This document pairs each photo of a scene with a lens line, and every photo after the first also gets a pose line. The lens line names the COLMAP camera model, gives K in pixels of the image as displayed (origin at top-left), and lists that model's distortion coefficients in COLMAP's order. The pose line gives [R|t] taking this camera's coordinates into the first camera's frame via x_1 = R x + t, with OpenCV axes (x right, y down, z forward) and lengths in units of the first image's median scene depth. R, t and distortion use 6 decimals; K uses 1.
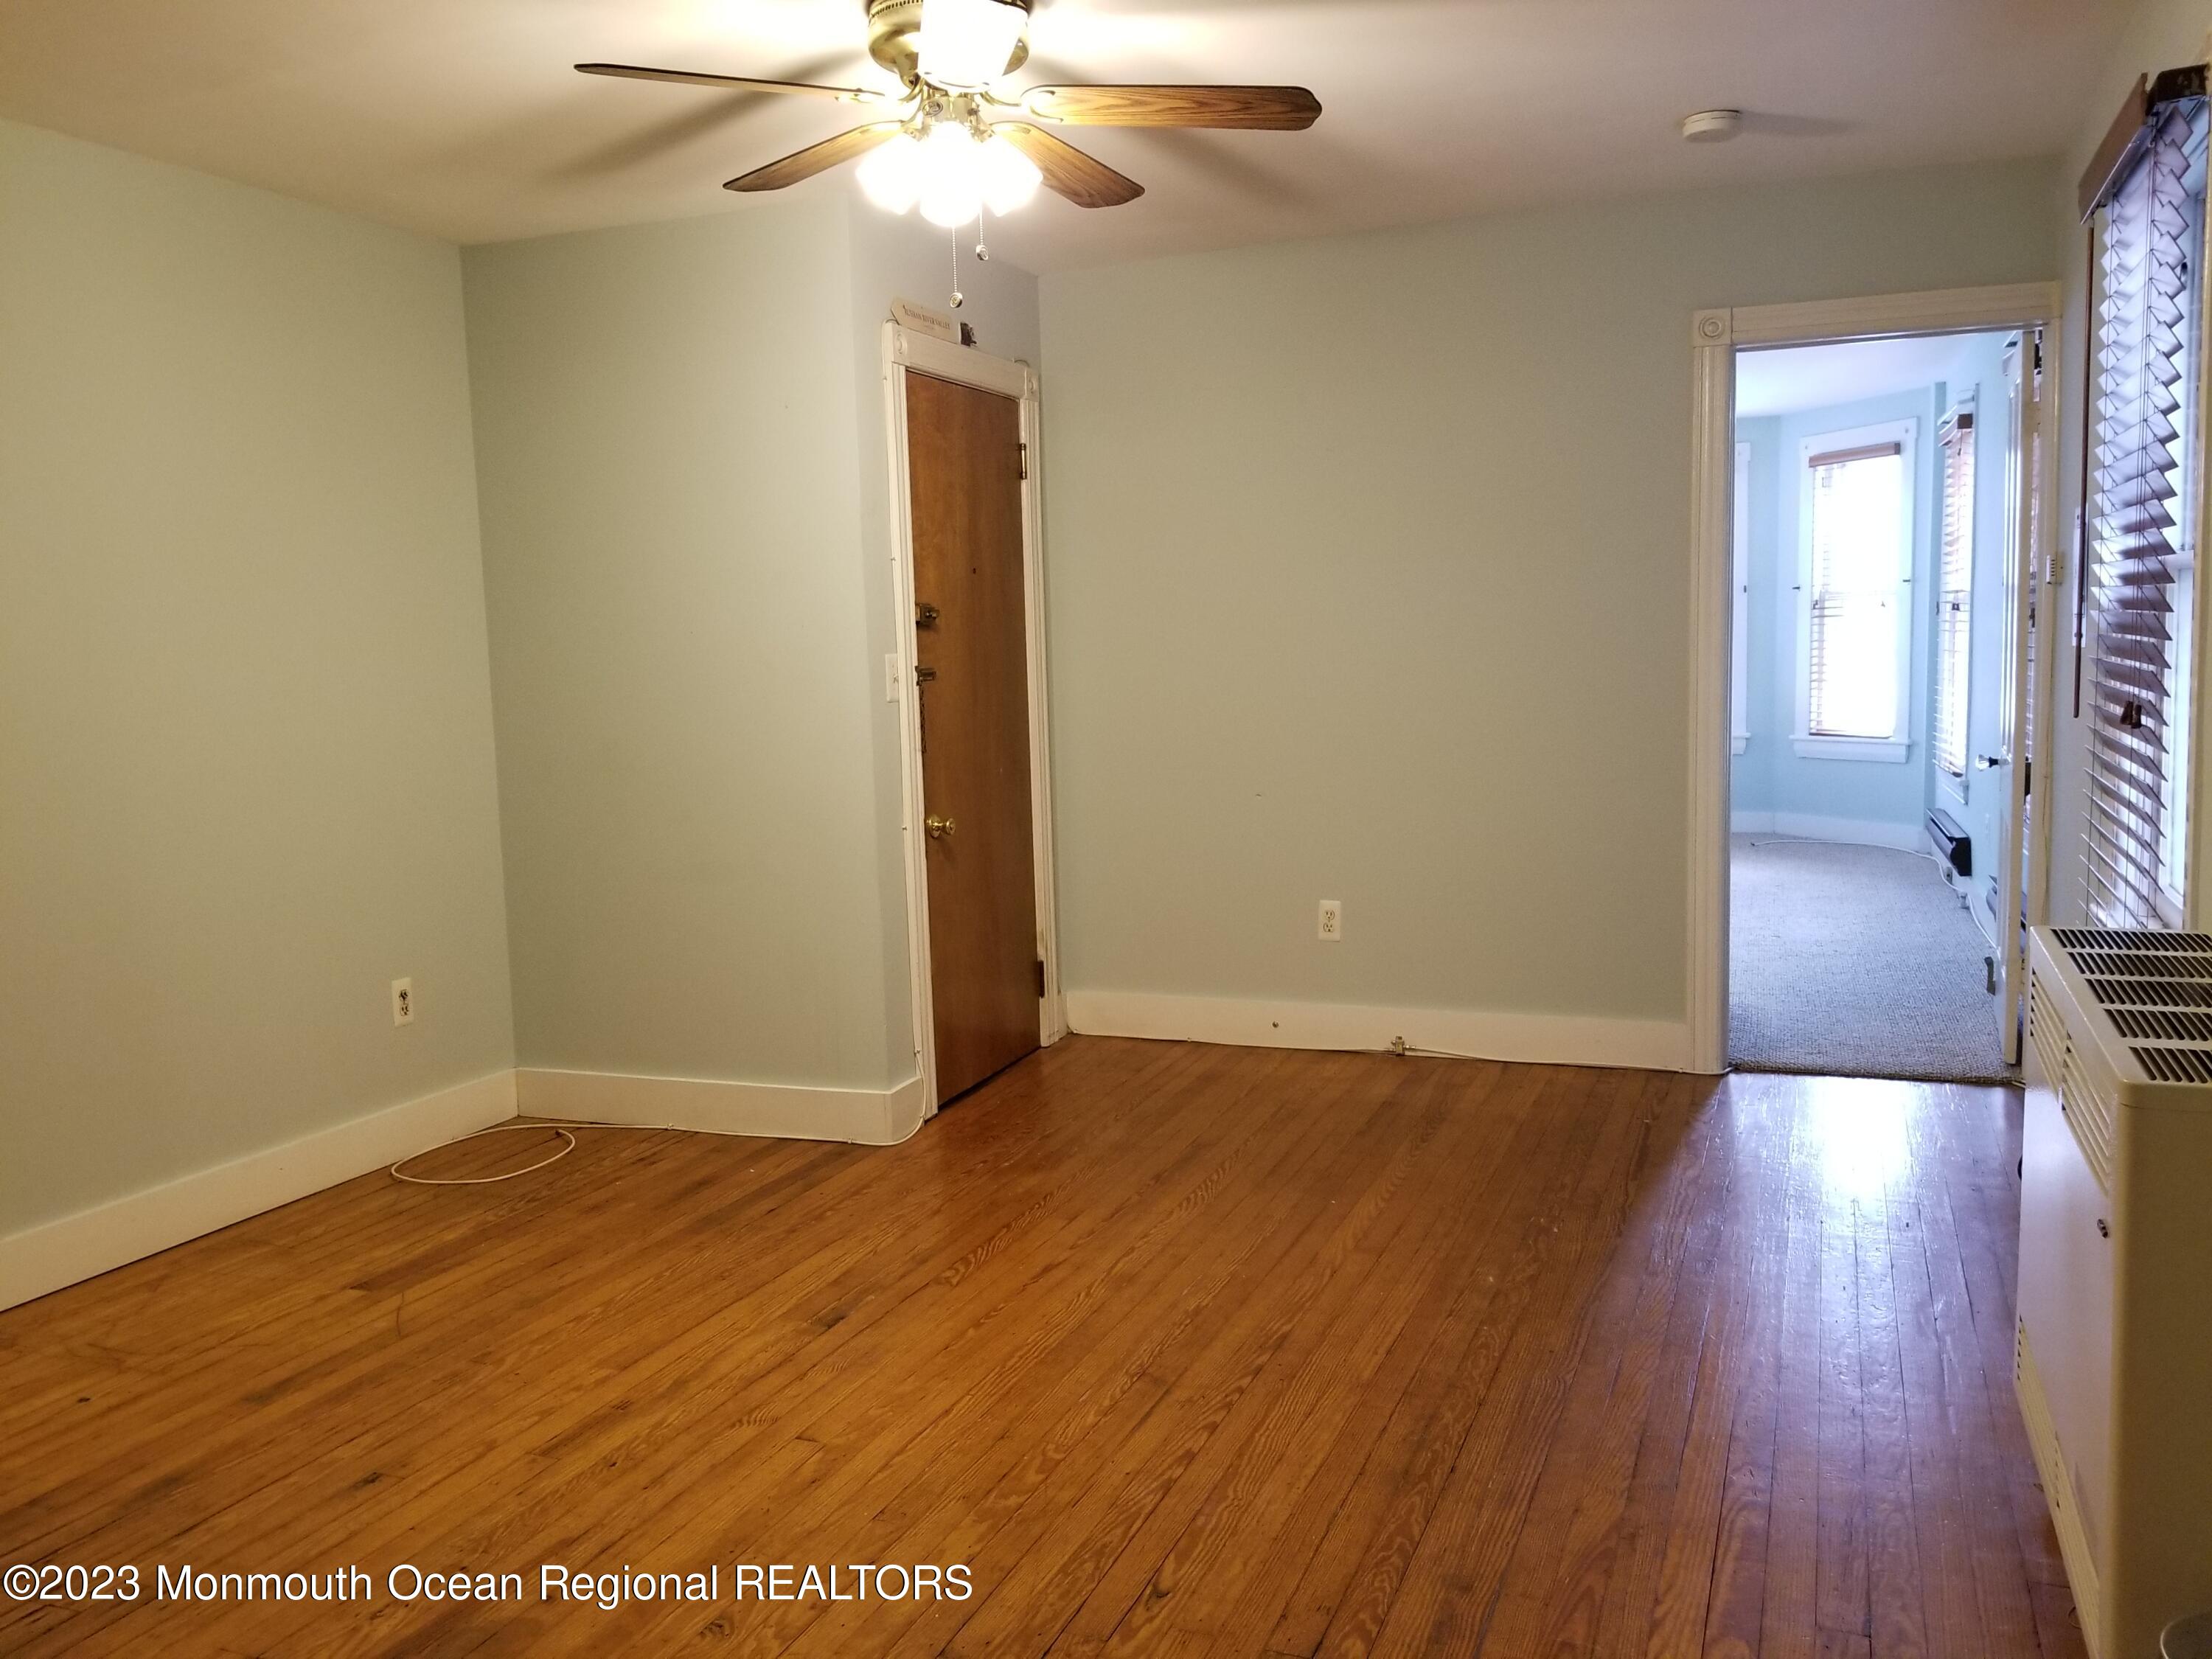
lens RADIAL K [[1707.3, 0, 1106.0], [0, 1707.3, 829.5], [0, 0, 1]] dist [0.087925, -0.117070]
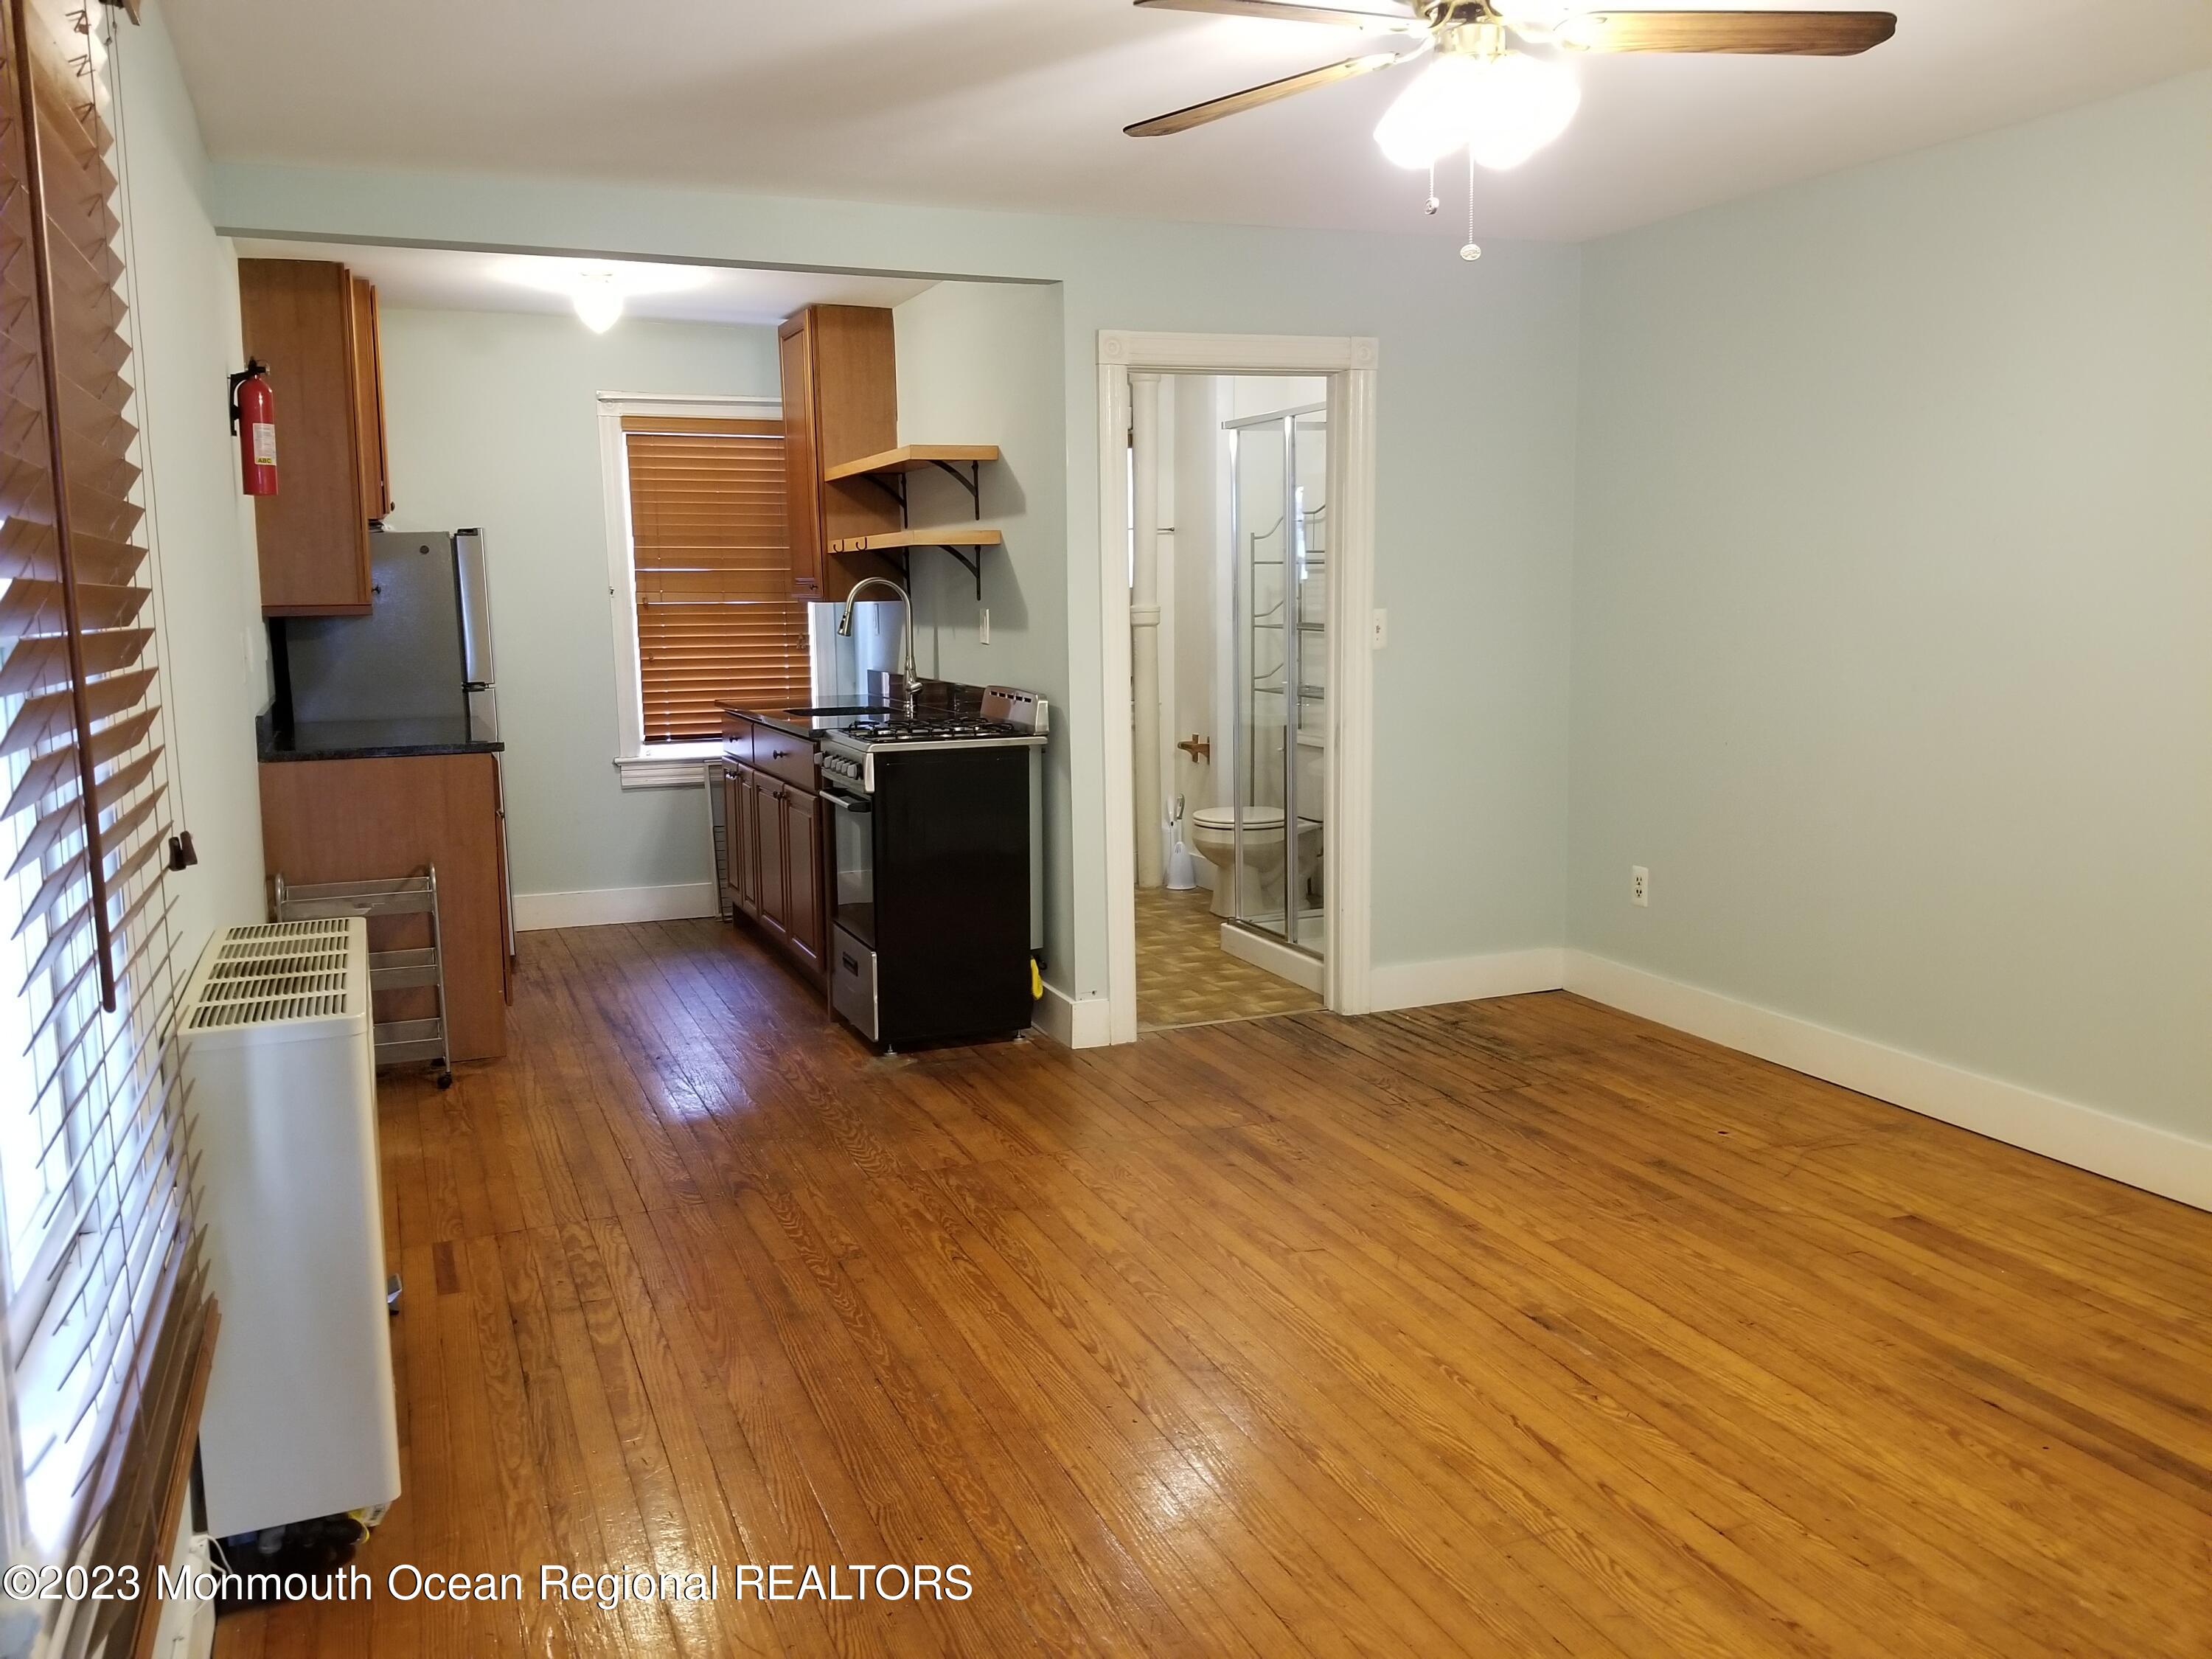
lens RADIAL K [[1707.3, 0, 1106.0], [0, 1707.3, 829.5], [0, 0, 1]] dist [0.087925, -0.117070]
pose [[-0.697719, 0.146069, -0.701322, 0.629471], [-0.040797, 0.969300, 0.242471, -0.205515], [0.715209, 0.197789, -0.670340, 1.338123]]
